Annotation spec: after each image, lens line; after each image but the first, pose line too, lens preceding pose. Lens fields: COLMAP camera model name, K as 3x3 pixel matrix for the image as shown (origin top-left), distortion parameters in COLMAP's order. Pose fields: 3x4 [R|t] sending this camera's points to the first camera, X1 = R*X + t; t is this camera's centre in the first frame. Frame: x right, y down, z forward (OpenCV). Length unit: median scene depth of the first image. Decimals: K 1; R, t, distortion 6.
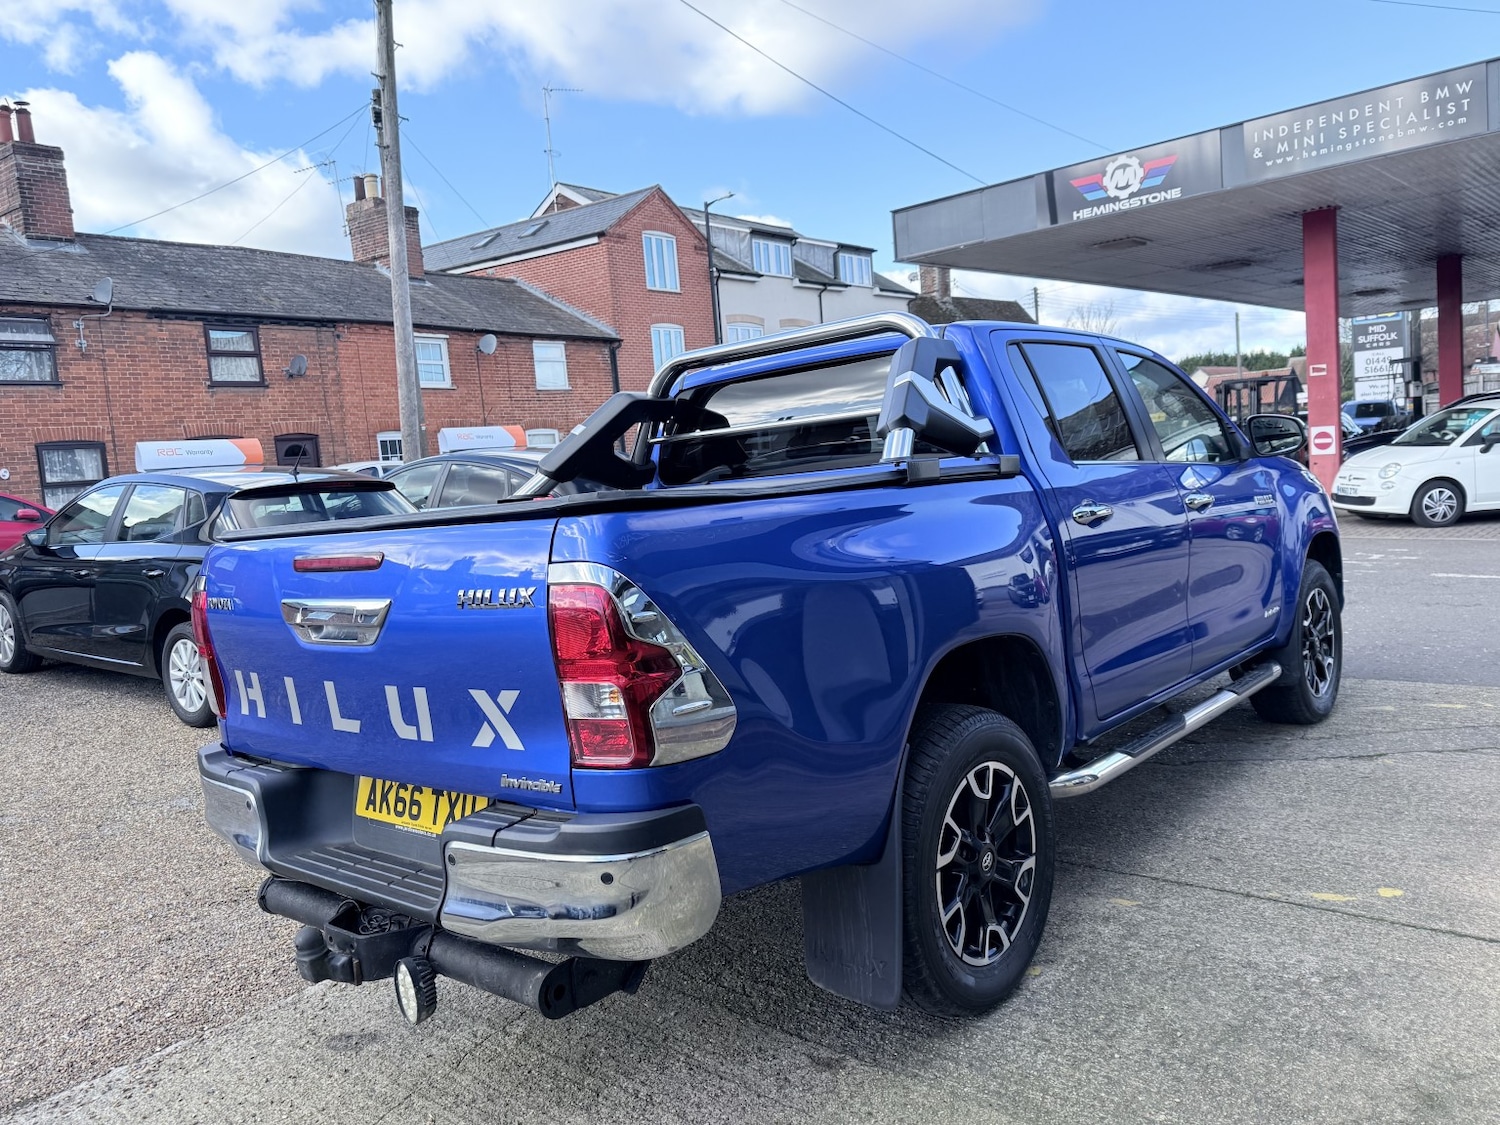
lens RADIAL K [[1110.5, 0, 752.0], [0, 1110.5, 566.0], [0, 0, 1]] dist [0.096602, -0.143914]
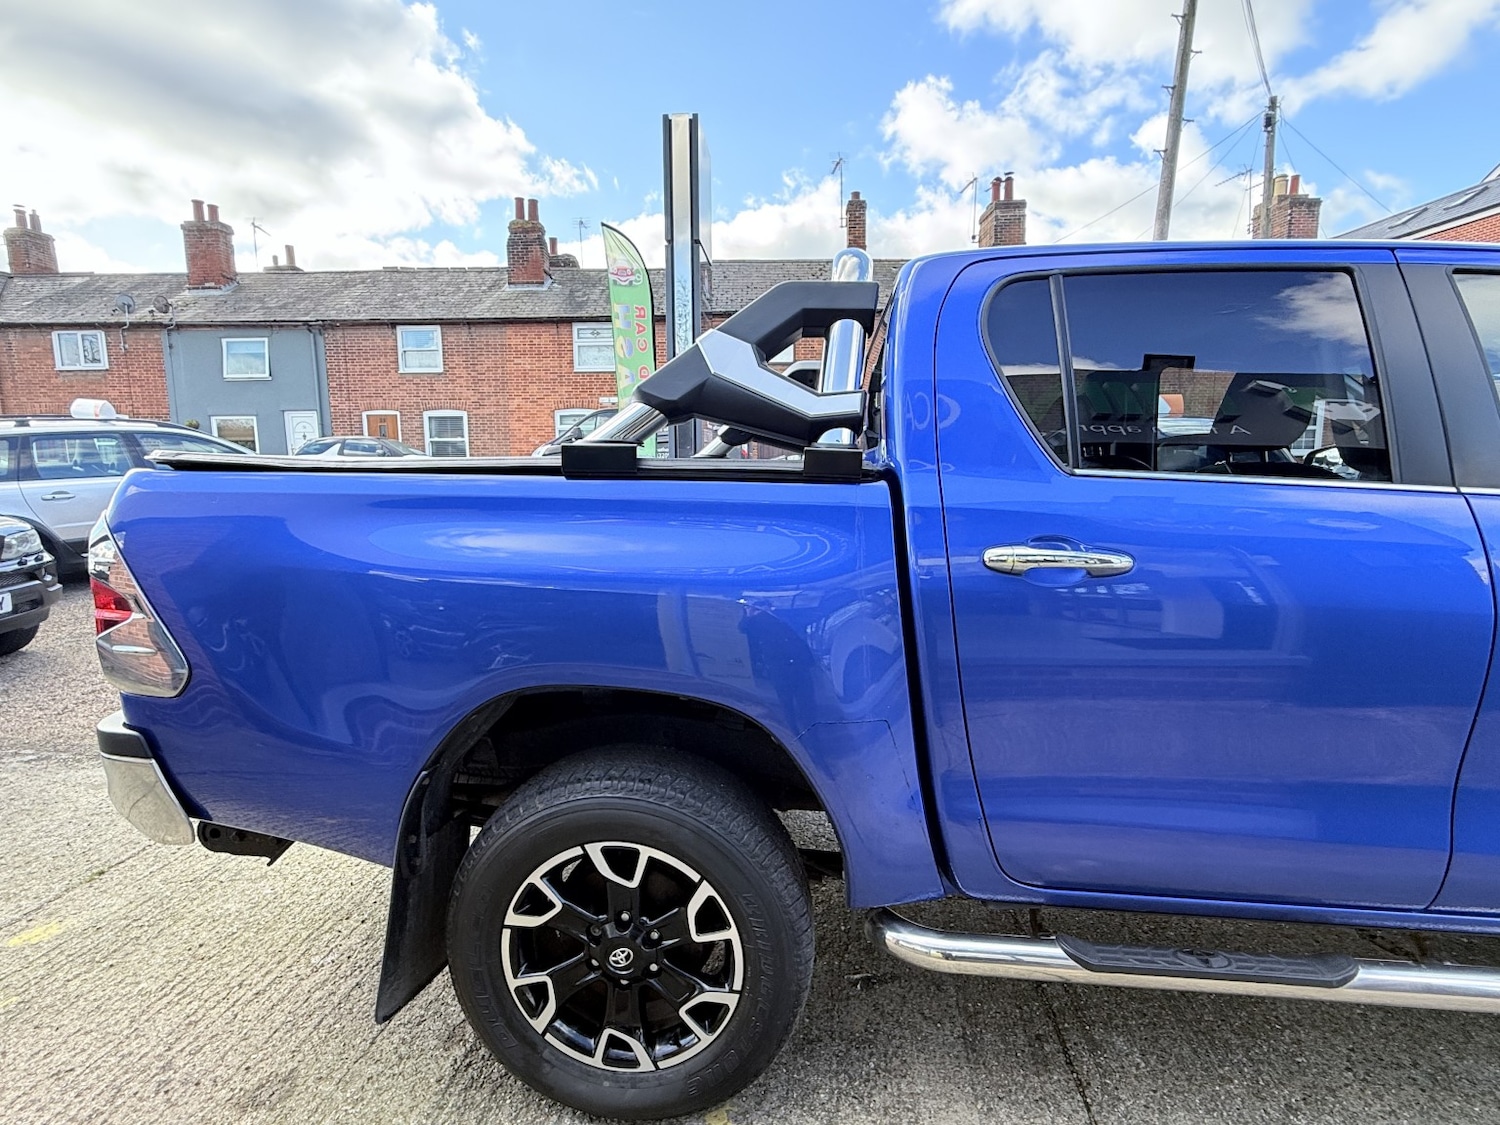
lens RADIAL K [[781.7, 0, 745.6], [0, 781.7, 564.0], [0, 0, 1]] dist [-0.001330, 0.000680]
pose [[0.571591, 0.190976, -0.798005, 0.351694], [-0.115391, 0.981582, 0.152258, -0.057835], [0.812384, 0.005053, 0.583100, 0.402457]]
